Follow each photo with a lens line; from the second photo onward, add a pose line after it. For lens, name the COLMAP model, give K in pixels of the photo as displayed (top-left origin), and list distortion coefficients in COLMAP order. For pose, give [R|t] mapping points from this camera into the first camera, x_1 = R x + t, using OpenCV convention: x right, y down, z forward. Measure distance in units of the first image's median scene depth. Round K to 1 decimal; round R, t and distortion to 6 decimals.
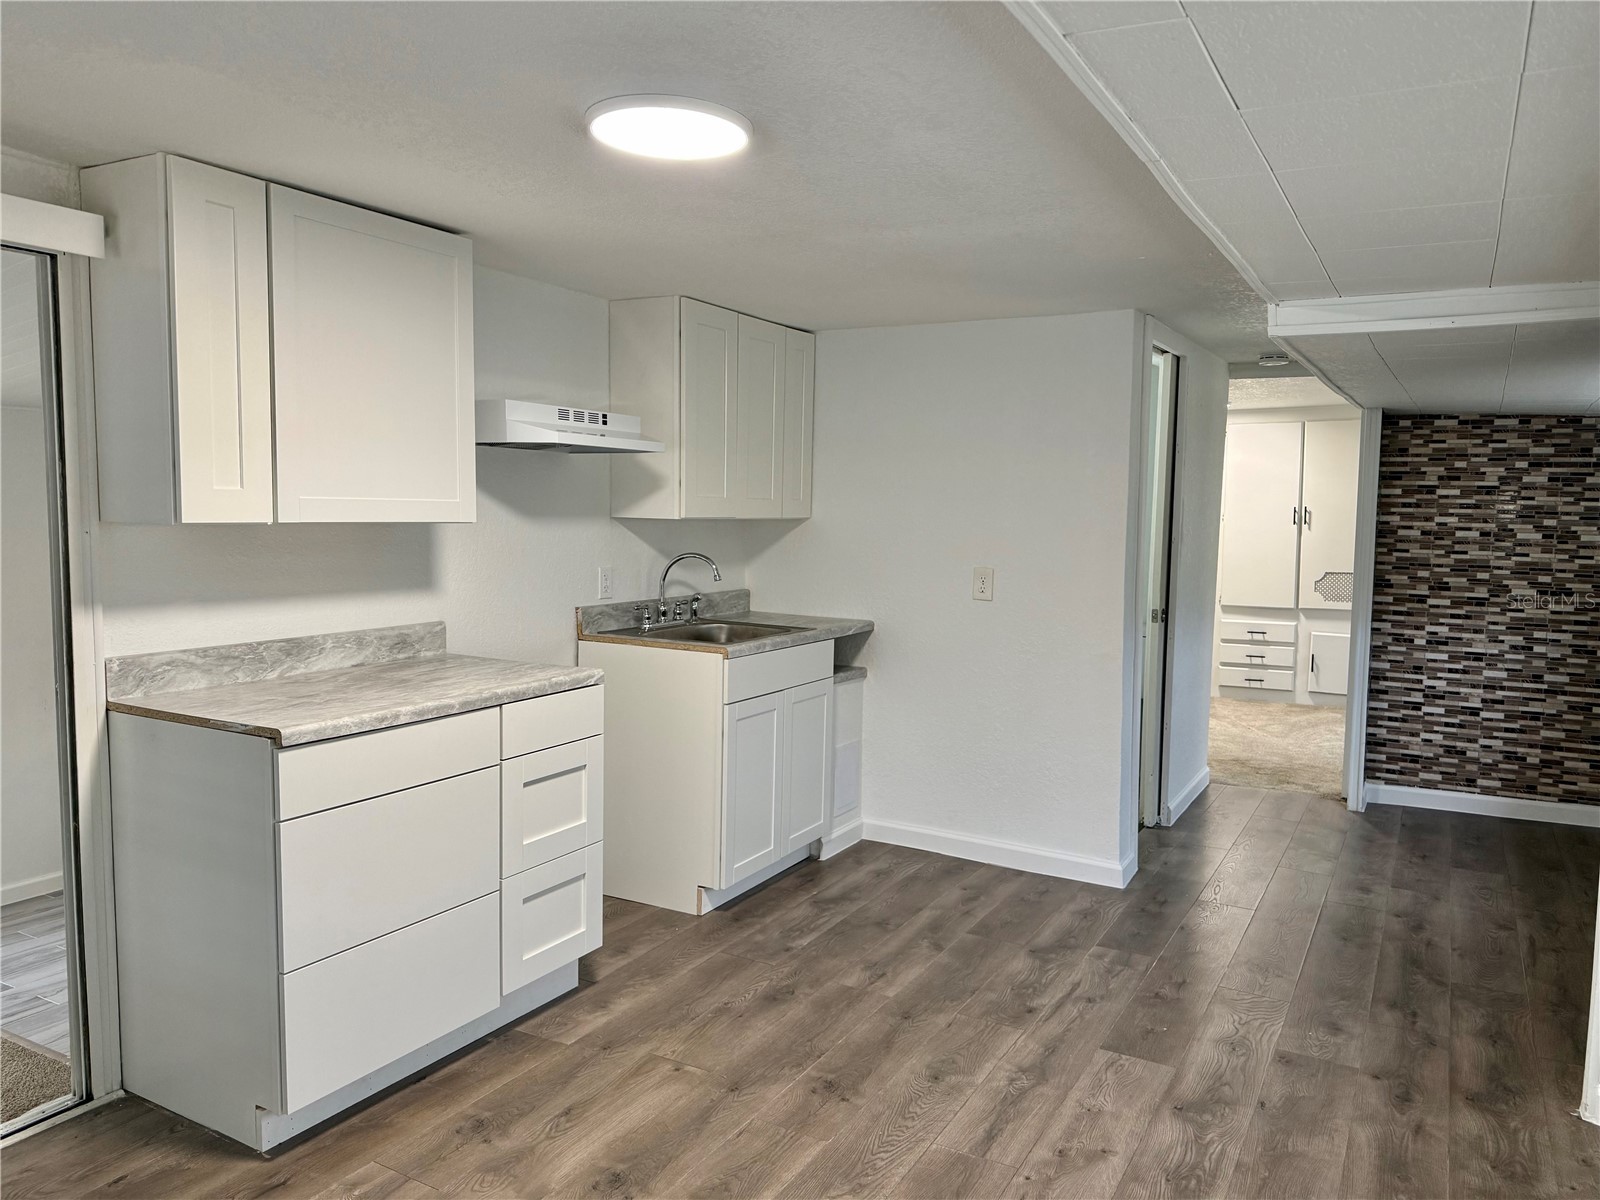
lens RADIAL K [[1127.4, 0, 796.3], [0, 1127.4, 600.3], [0, 0, 1]] dist [0.072260, -0.081394]
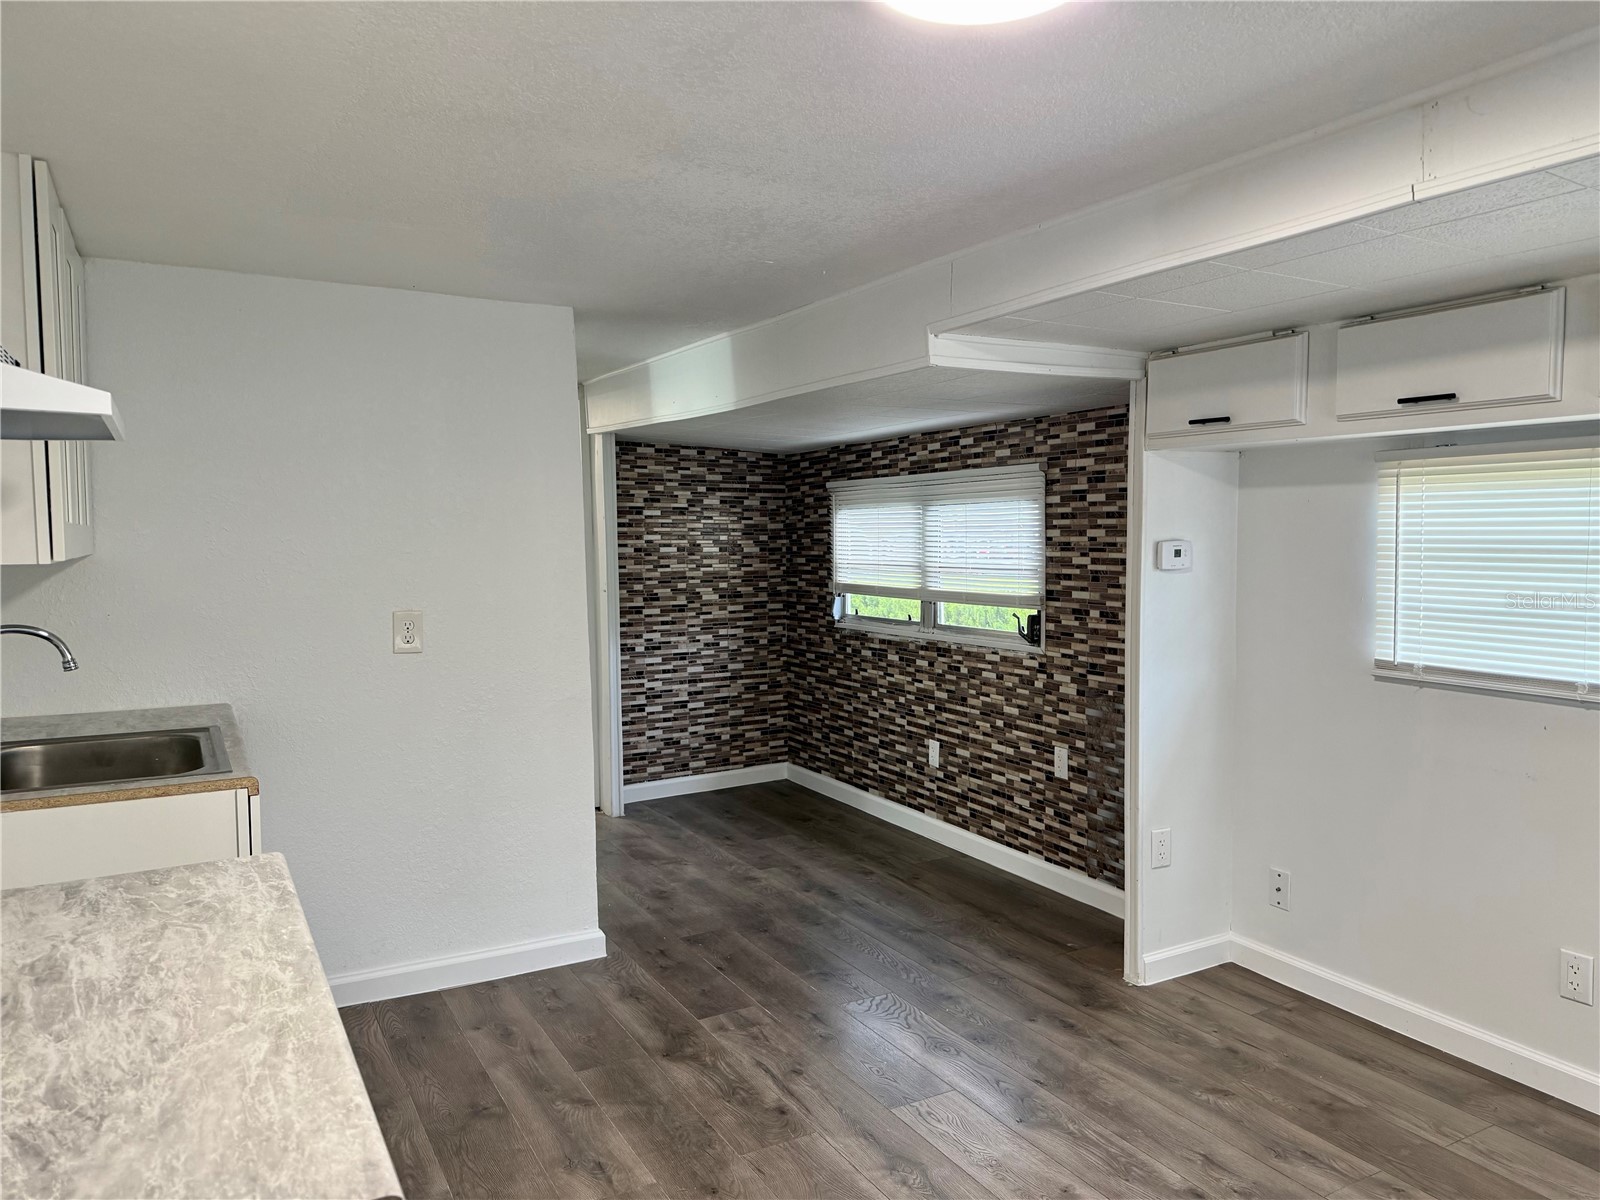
lens RADIAL K [[1127.4, 0, 808.2], [0, 1127.4, 597.7], [0, 0, 1]] dist [0.072260, -0.081394]
pose [[0.512020, -0.070693, 0.856060, -0.309904], [0.084885, 0.995894, 0.031470, -0.034706], [-0.854769, 0.056553, 0.515918, 0.315496]]
